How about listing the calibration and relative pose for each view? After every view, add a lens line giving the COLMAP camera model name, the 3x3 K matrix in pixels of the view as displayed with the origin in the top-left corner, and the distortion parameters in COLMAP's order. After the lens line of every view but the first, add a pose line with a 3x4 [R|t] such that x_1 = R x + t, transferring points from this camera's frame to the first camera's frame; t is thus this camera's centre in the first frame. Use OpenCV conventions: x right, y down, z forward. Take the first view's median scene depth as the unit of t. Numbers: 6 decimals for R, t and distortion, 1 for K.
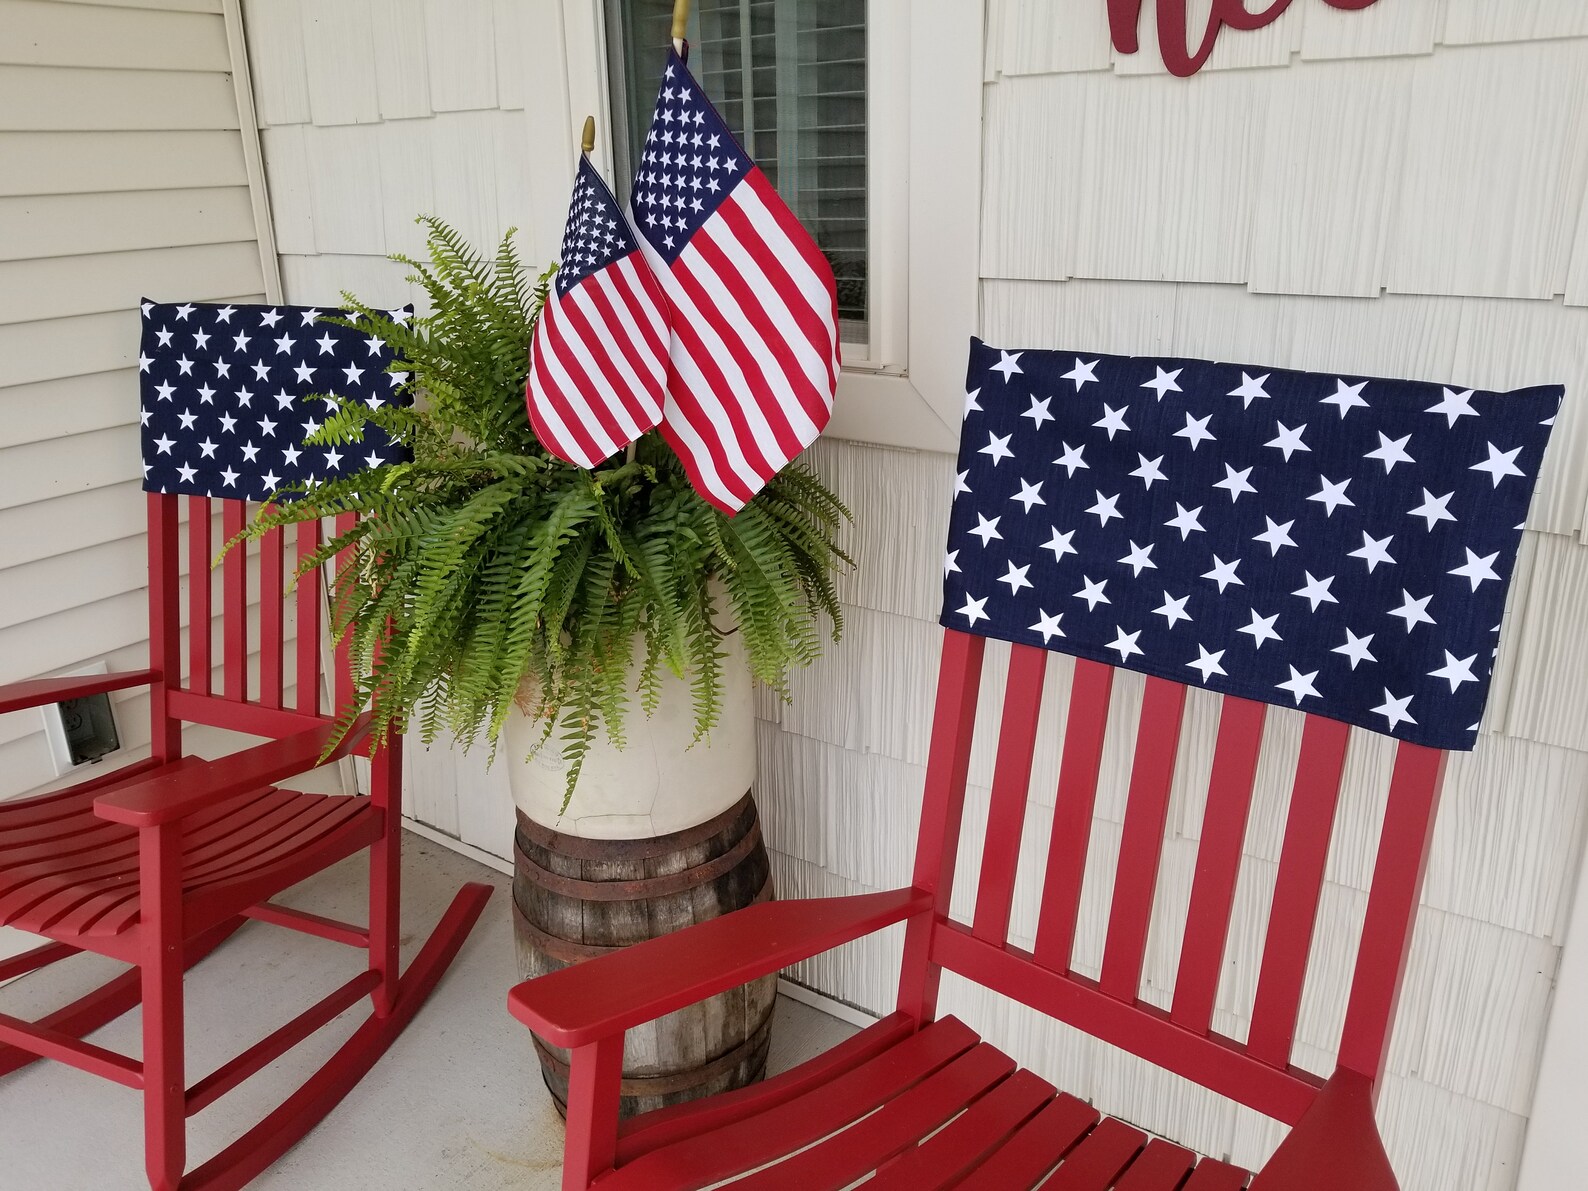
lens RADIAL K [[1258.9, 0, 782.5], [0, 1258.9, 572.5], [0, 0, 1]] dist [-0.018605, 0.005997]
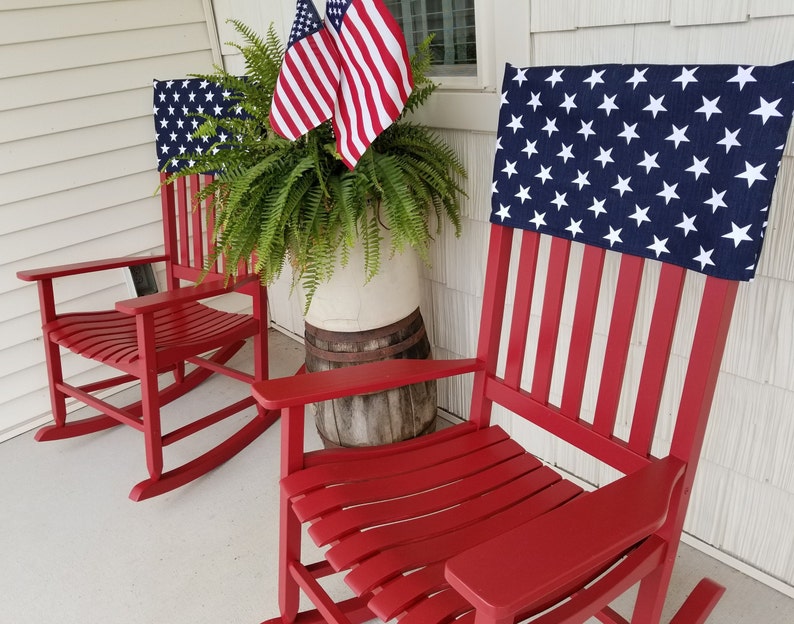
lens RADIAL K [[664.0, 0, 362.8], [0, 664.0, 305.3], [0, 0, 1]] dist [-0.014988, -0.002931]
pose [[0.961036, 0.030051, -0.274785, 0.222710], [0.000447, 0.993903, 0.110257, 0.057284], [0.276423, -0.106084, 0.955163, -0.021320]]
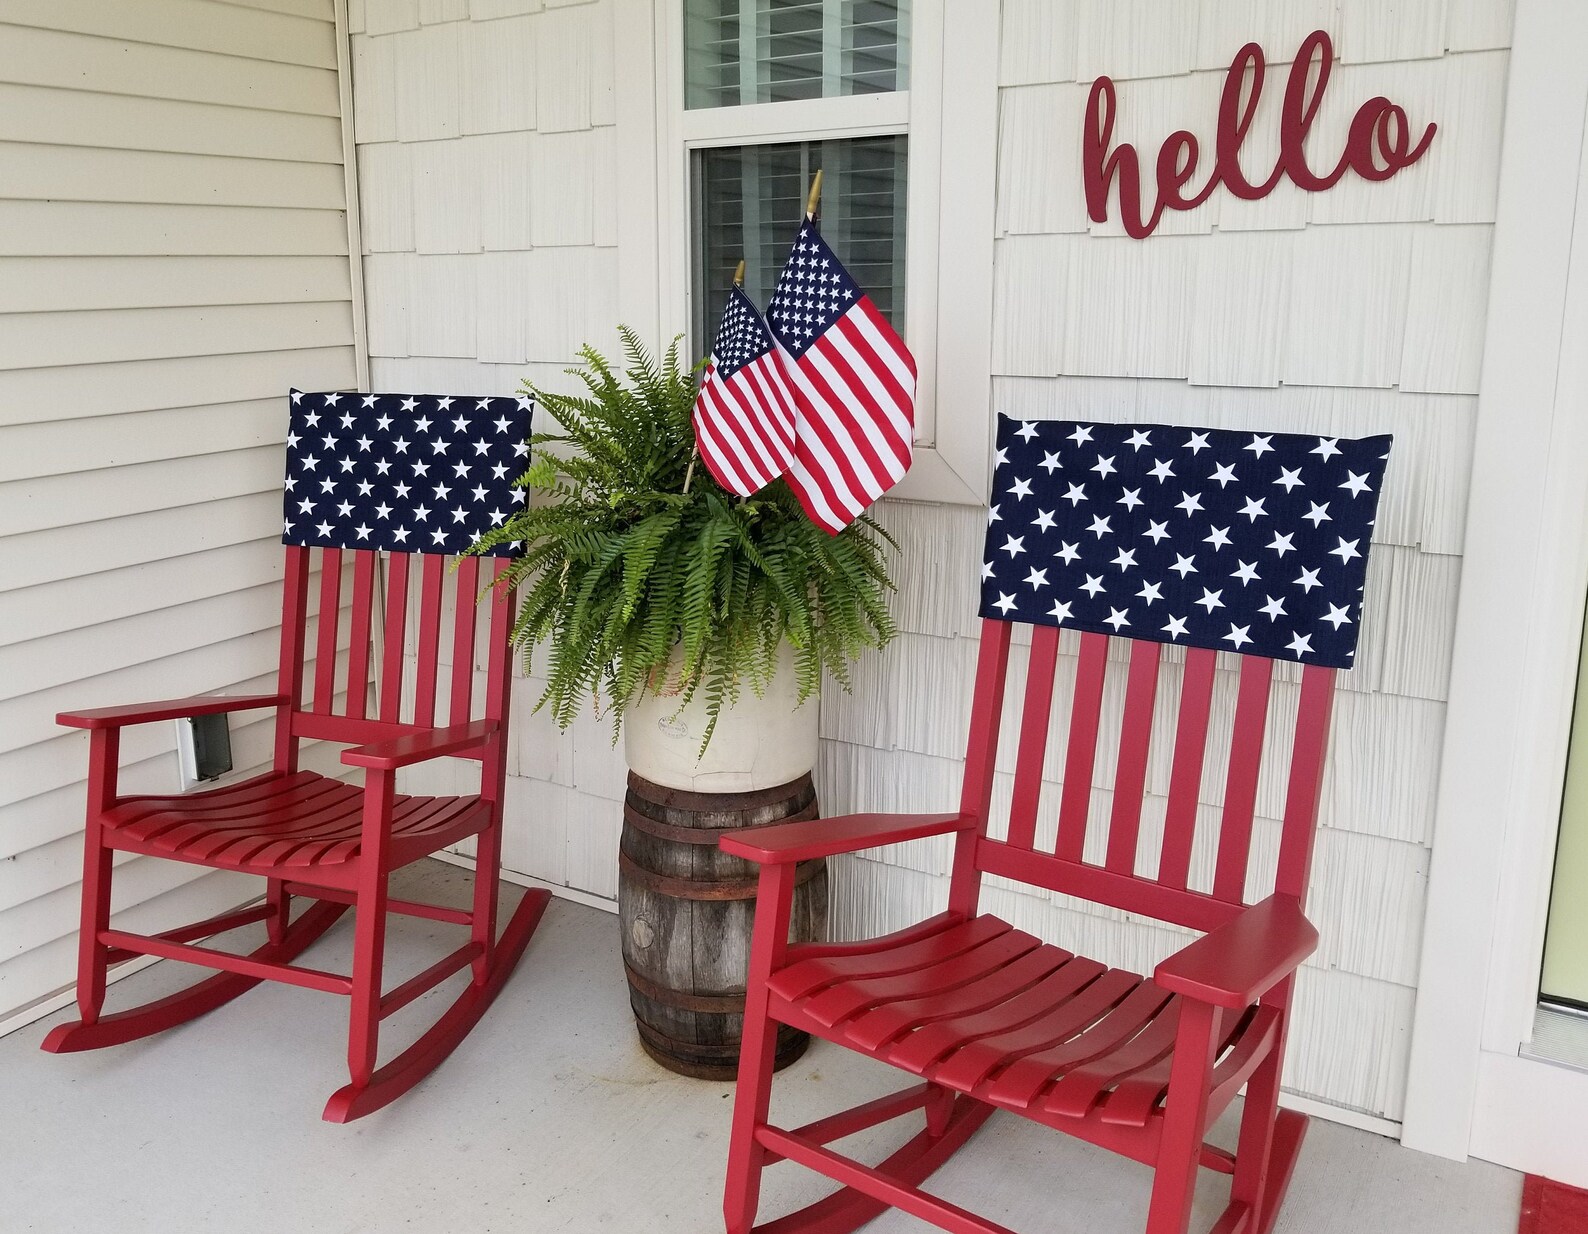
lens RADIAL K [[1414.8, 0, 687.1], [0, 1414.8, 556.7], [0, 0, 1]] dist [-0.023152, 0.006609]
pose [[0.999332, 0.006791, 0.035907, -0.255828], [-0.002363, 0.992531, -0.121968, 0.168555], [-0.036468, 0.121802, 0.991884, -0.549035]]
